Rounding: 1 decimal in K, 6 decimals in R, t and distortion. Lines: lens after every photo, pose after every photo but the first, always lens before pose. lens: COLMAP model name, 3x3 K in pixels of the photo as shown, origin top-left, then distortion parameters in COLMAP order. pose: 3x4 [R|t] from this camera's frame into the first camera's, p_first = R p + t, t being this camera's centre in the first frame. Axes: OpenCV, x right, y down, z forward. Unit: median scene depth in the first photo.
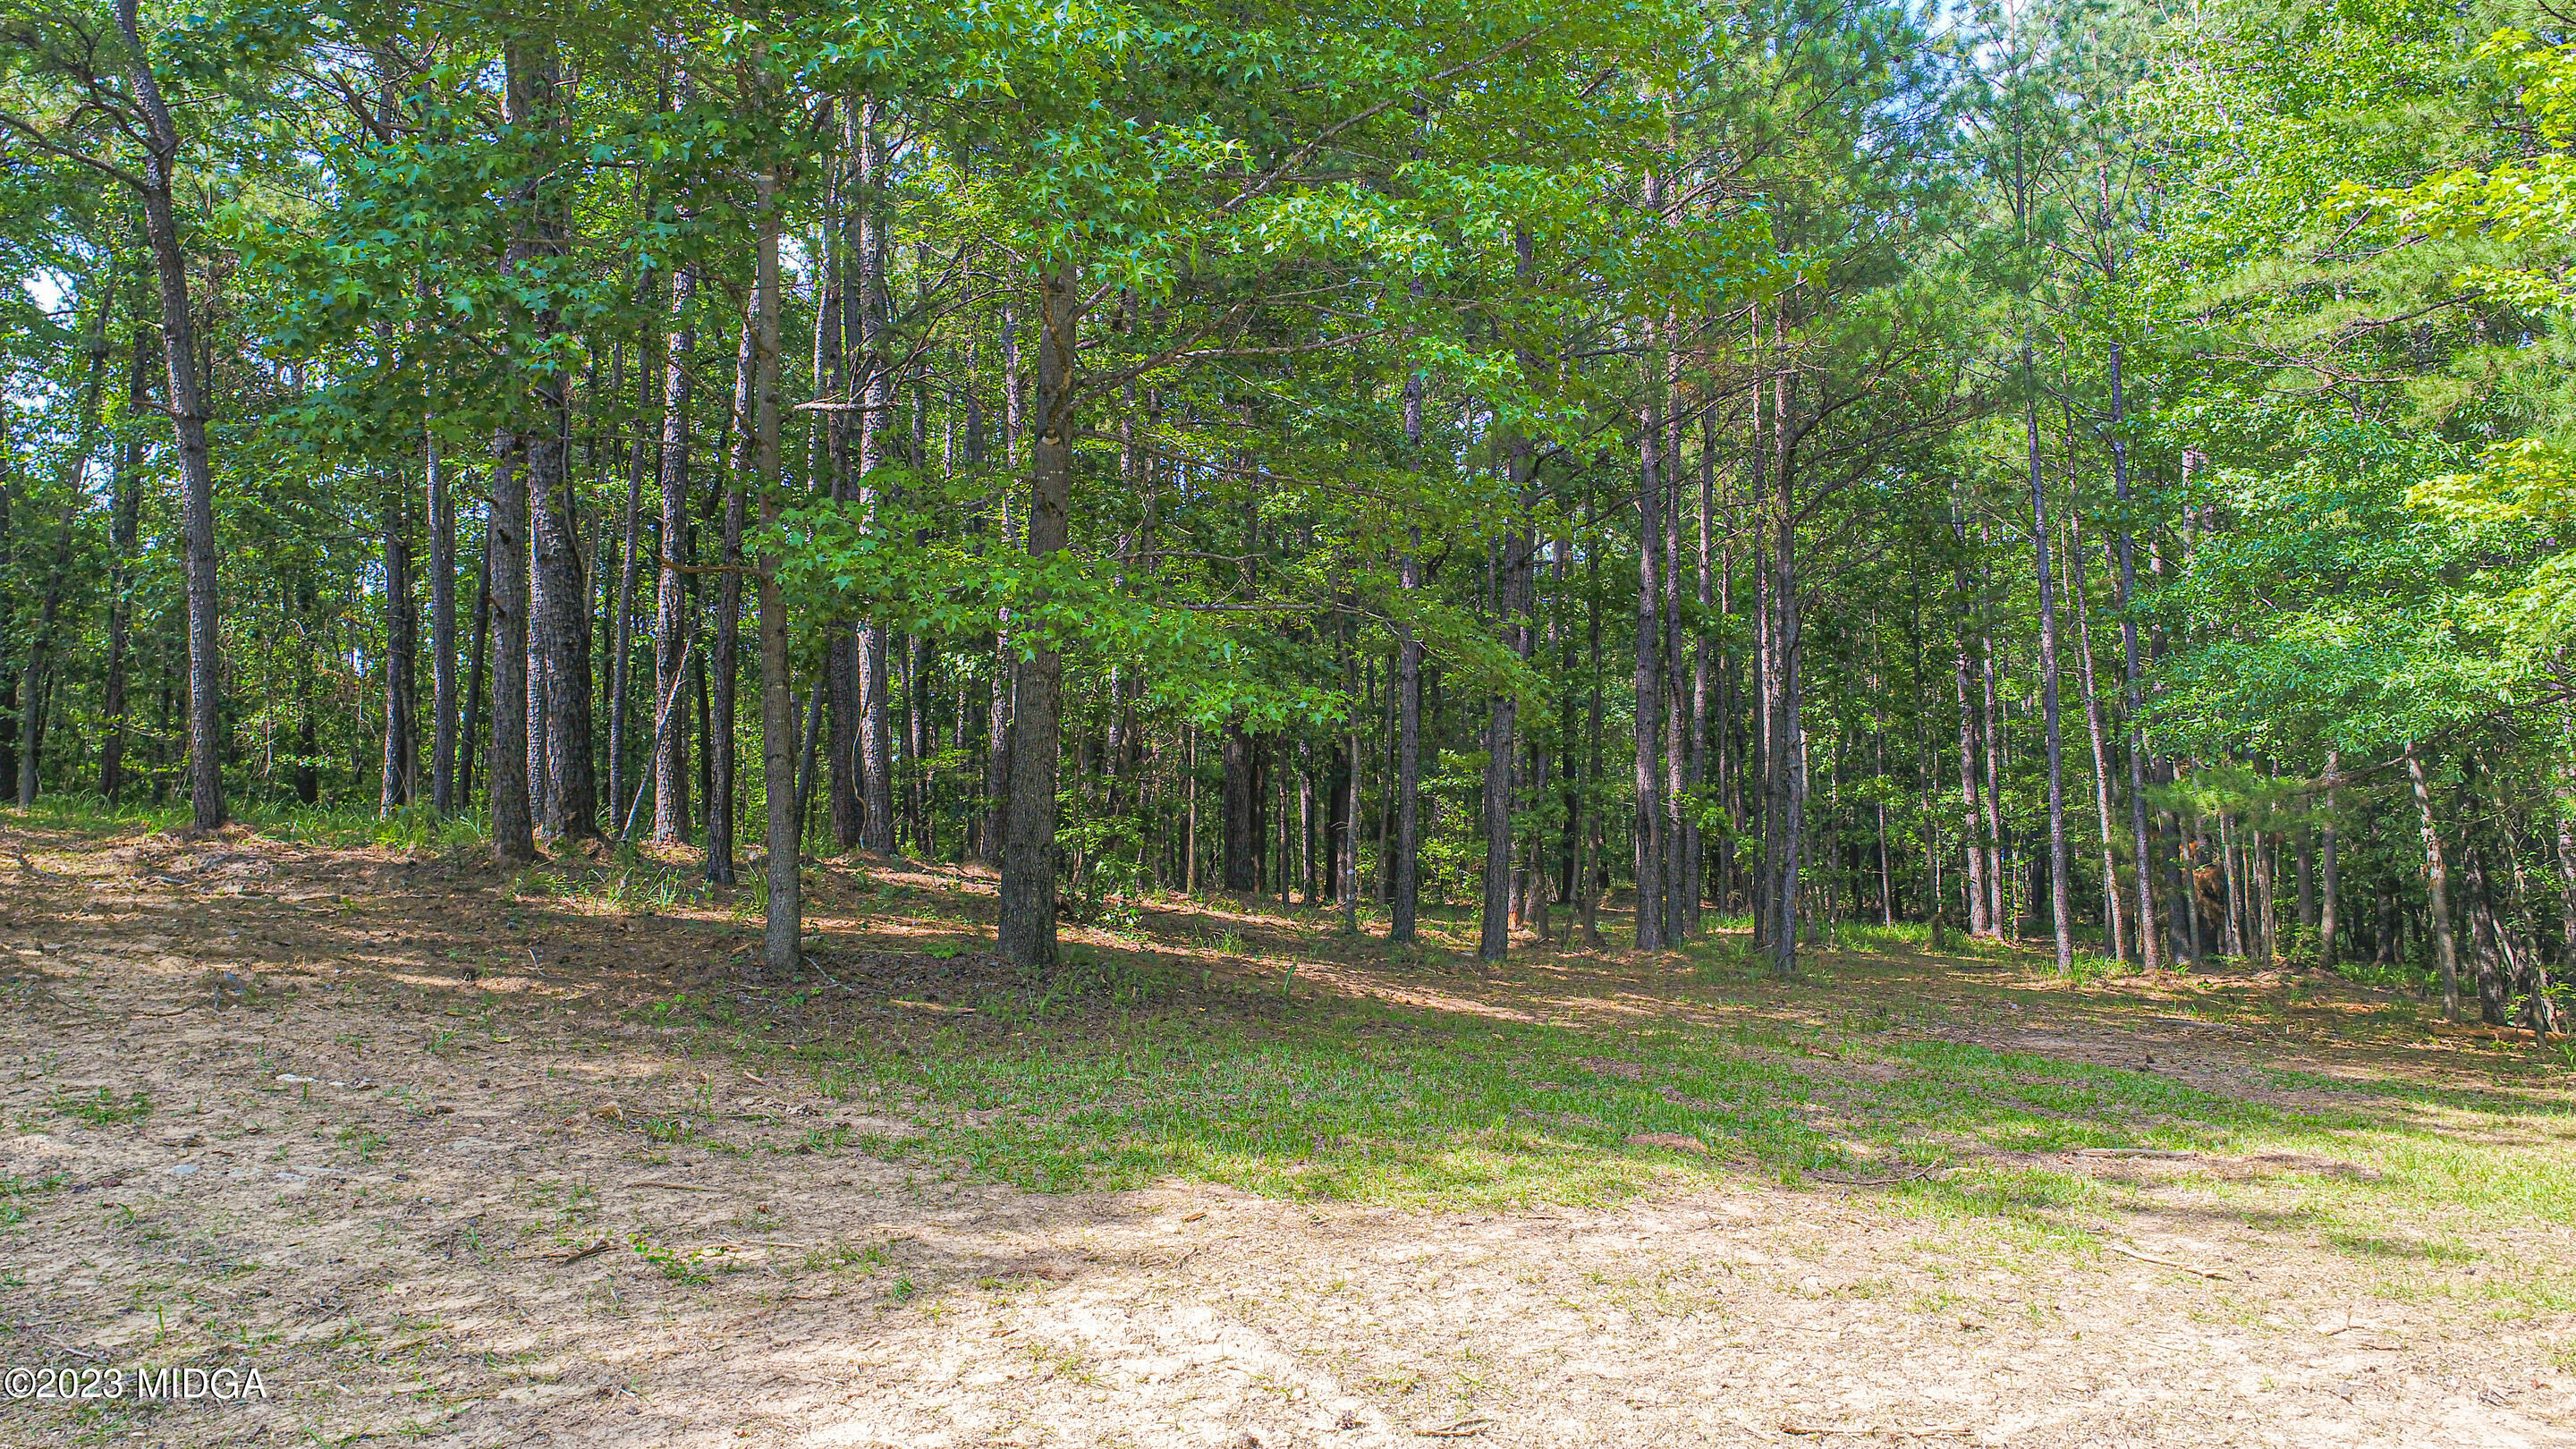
lens RADIAL K [[1740.3, 0, 1286.8], [0, 1740.3, 733.9], [0, 0, 1]] dist [0.002581, 0.001014]
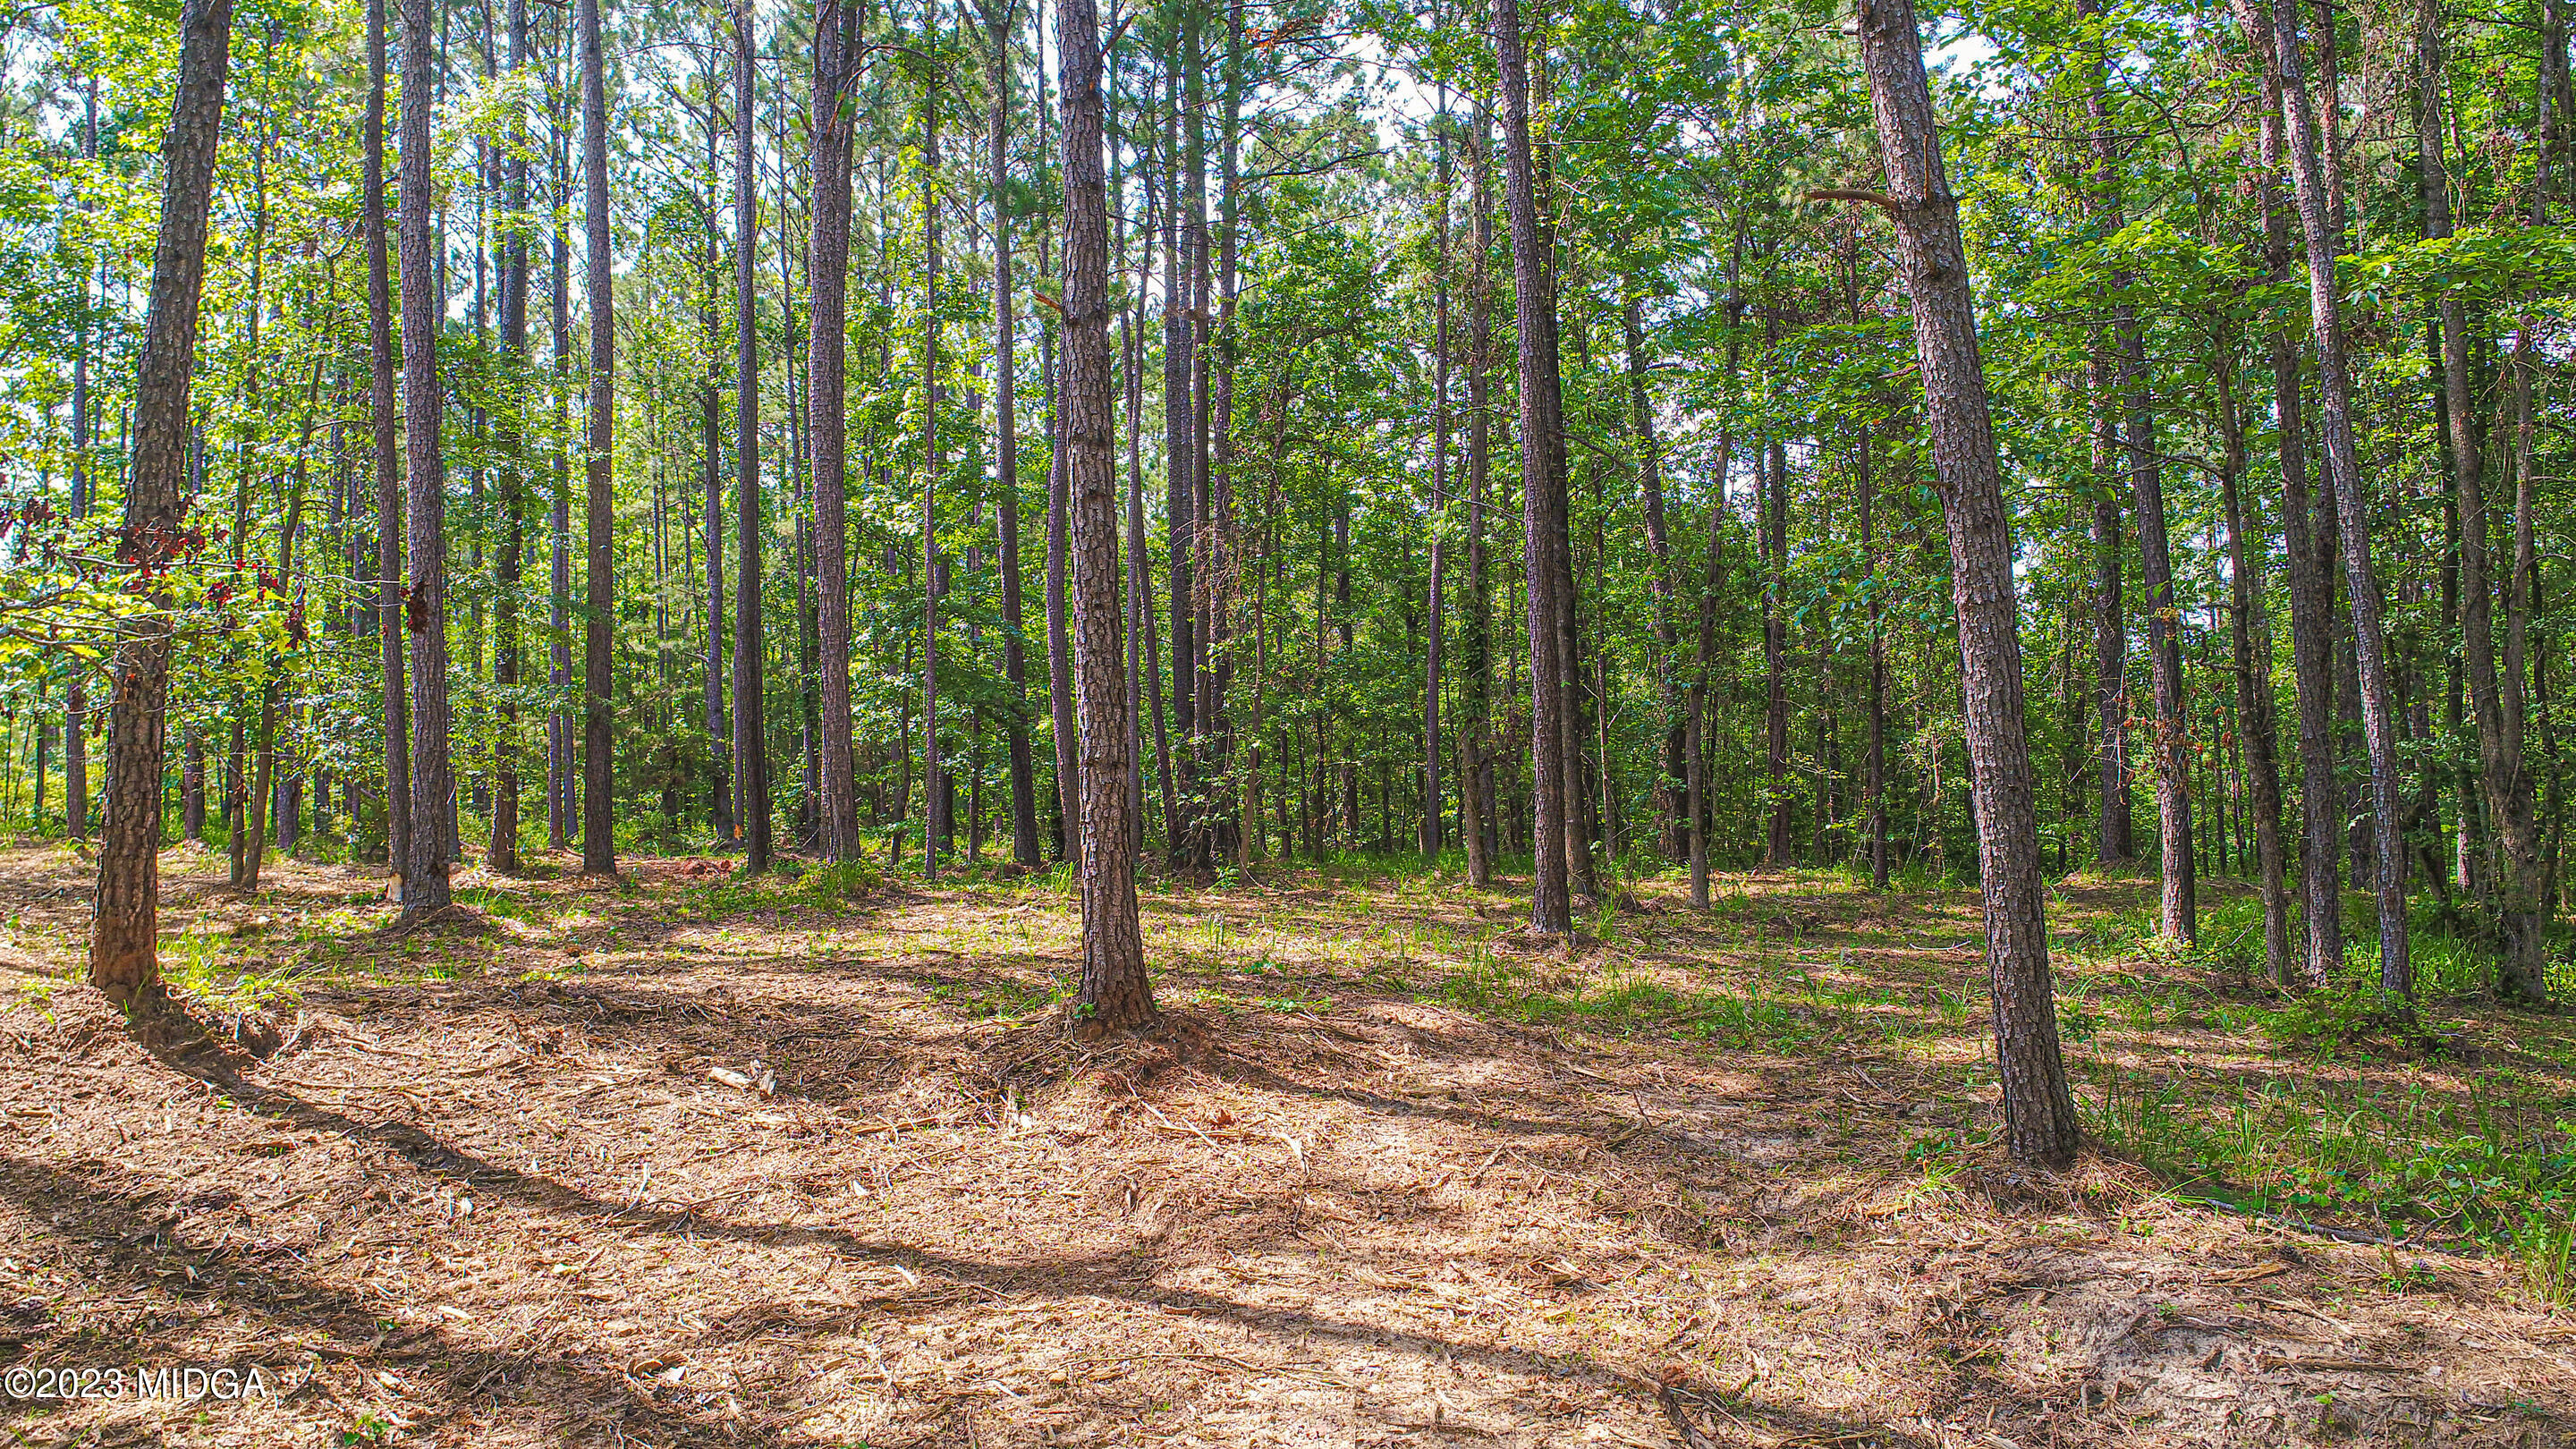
lens RADIAL K [[1773.8, 0, 1254.7], [0, 1773.8, 720.1], [0, 0, 1]] dist [-0.003136, 0.000605]
pose [[0.639364, -0.061204, -0.766464, -0.309218], [0.066903, 0.997475, -0.023842, -0.042111], [0.765988, -0.036035, 0.641845, 0.445222]]
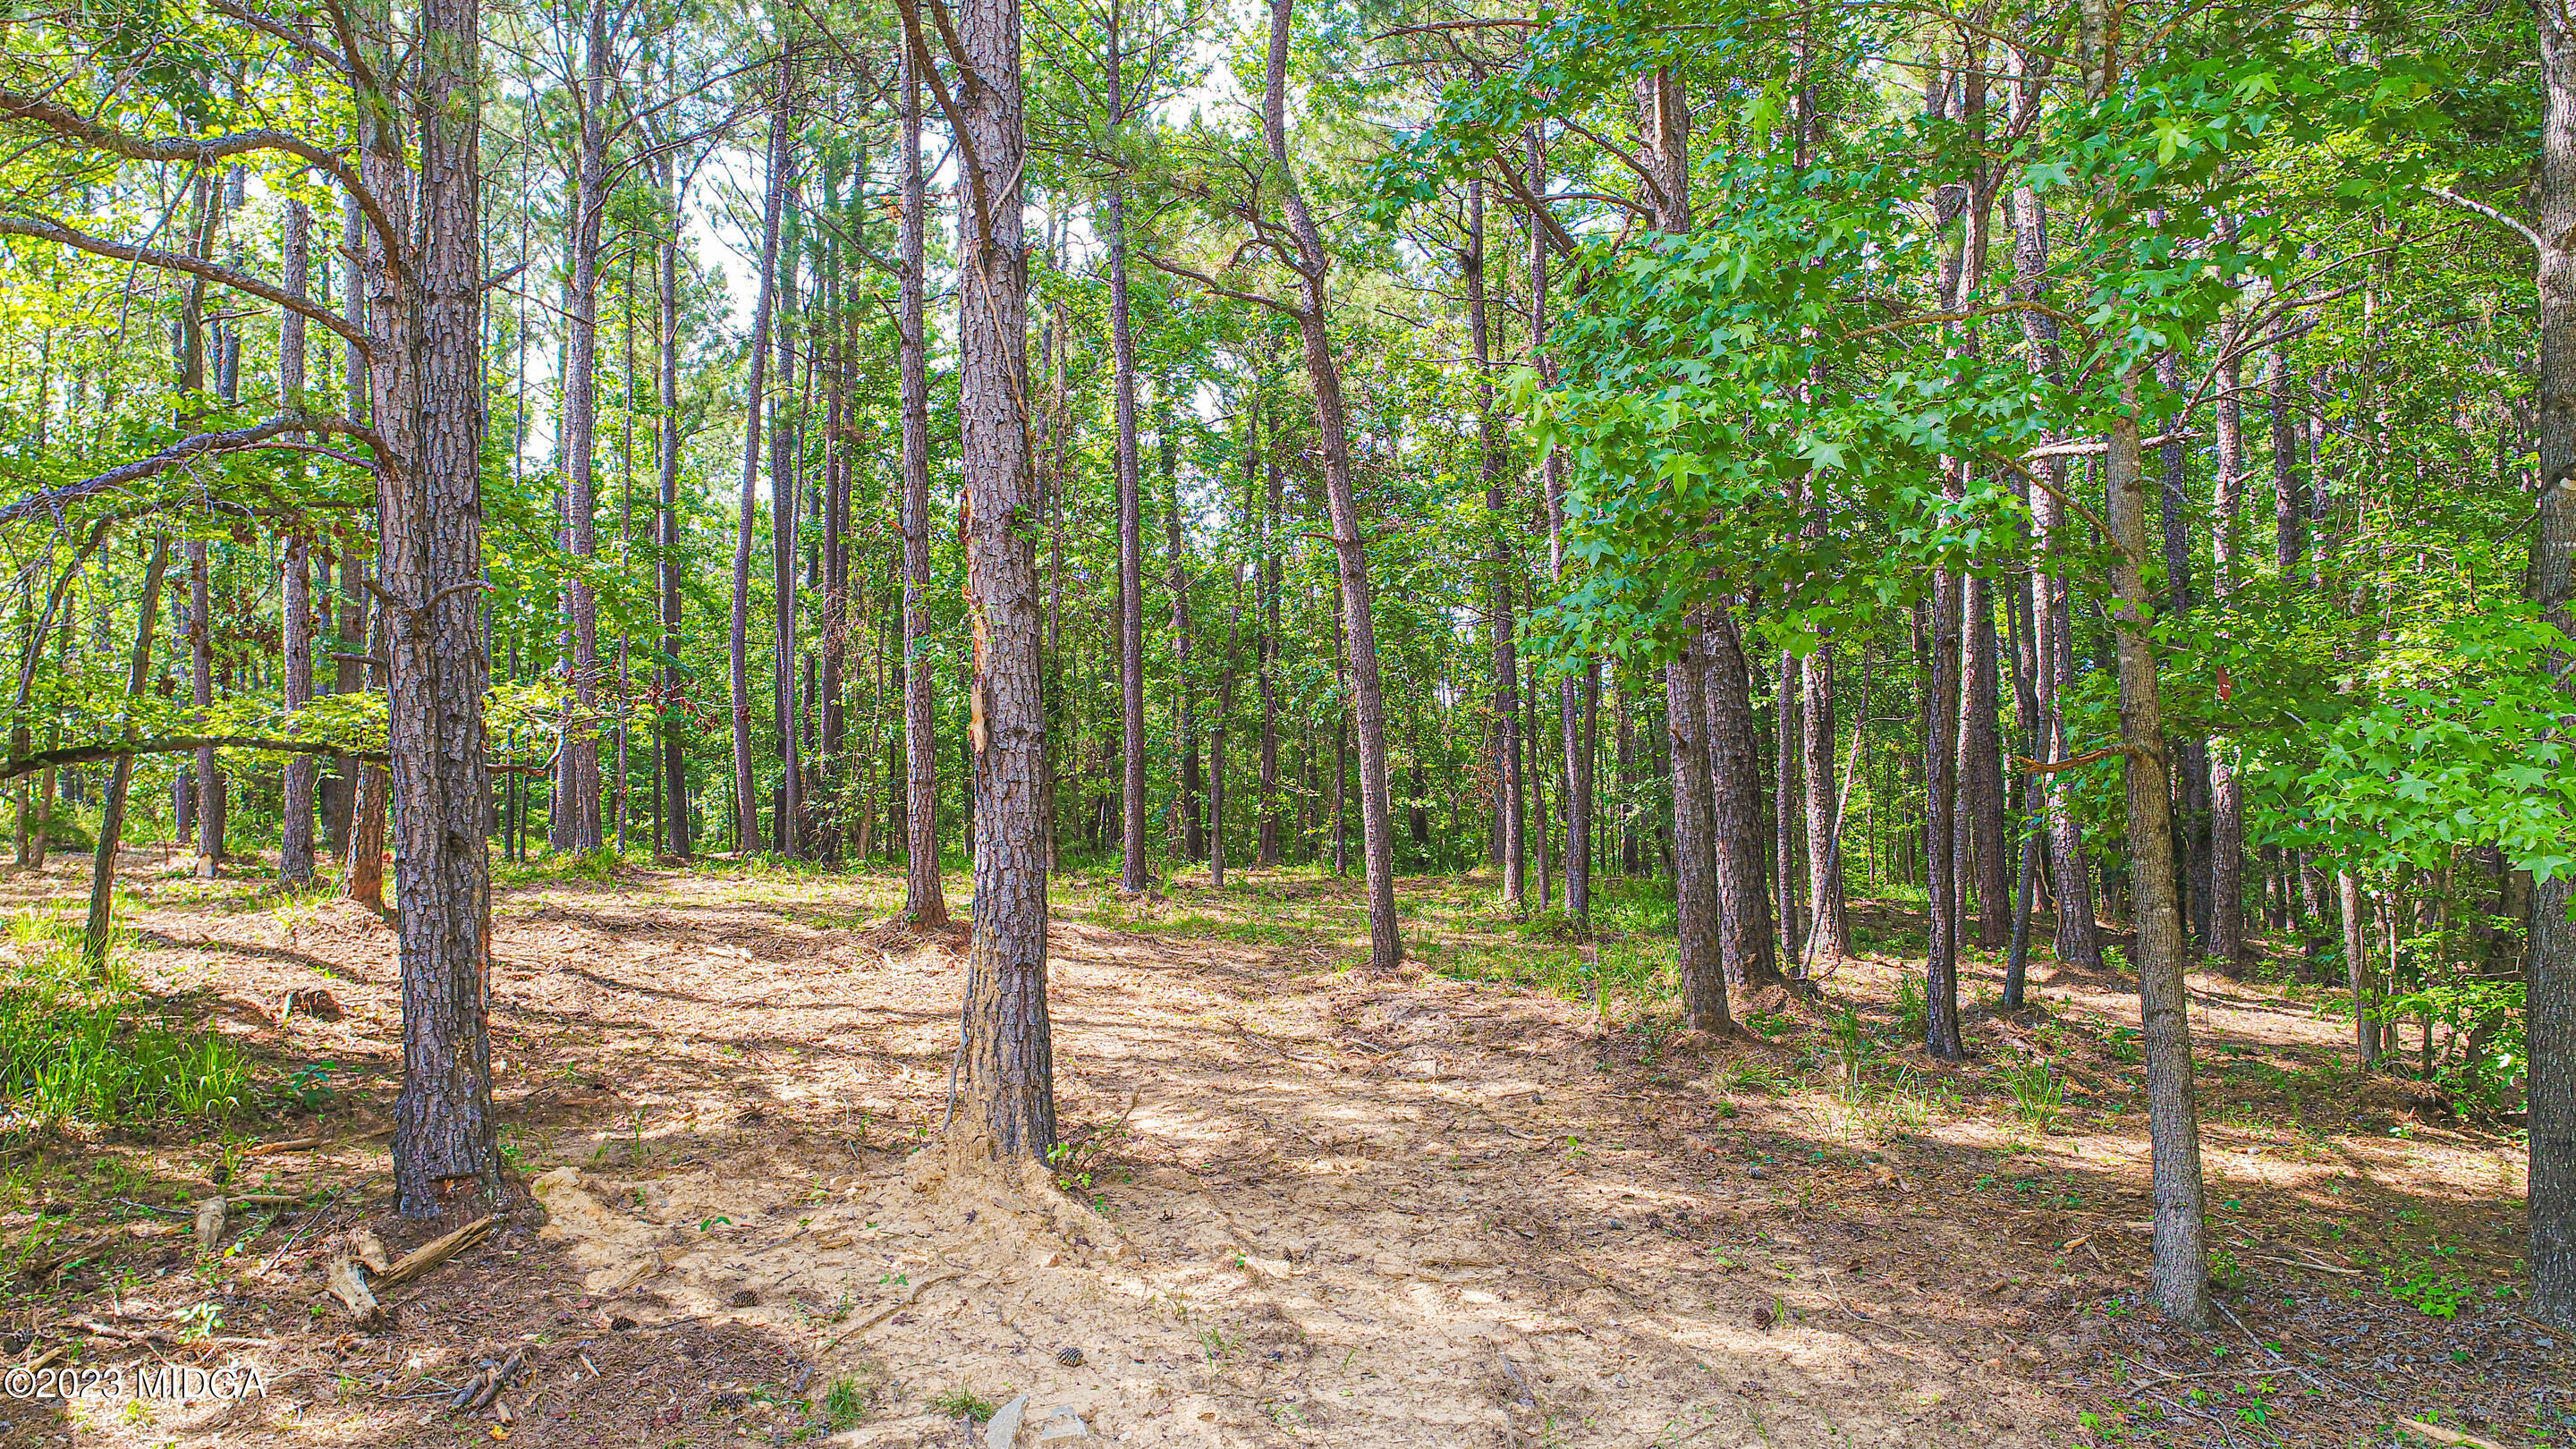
lens RADIAL K [[1740.3, 0, 1286.8], [0, 1740.3, 733.9], [0, 0, 1]] dist [0.002581, 0.001014]
pose [[0.838189, -0.042250, -0.543740, -0.104064], [0.045425, 0.998939, -0.007597, -0.052734], [0.543484, -0.018331, 0.839219, 0.125940]]
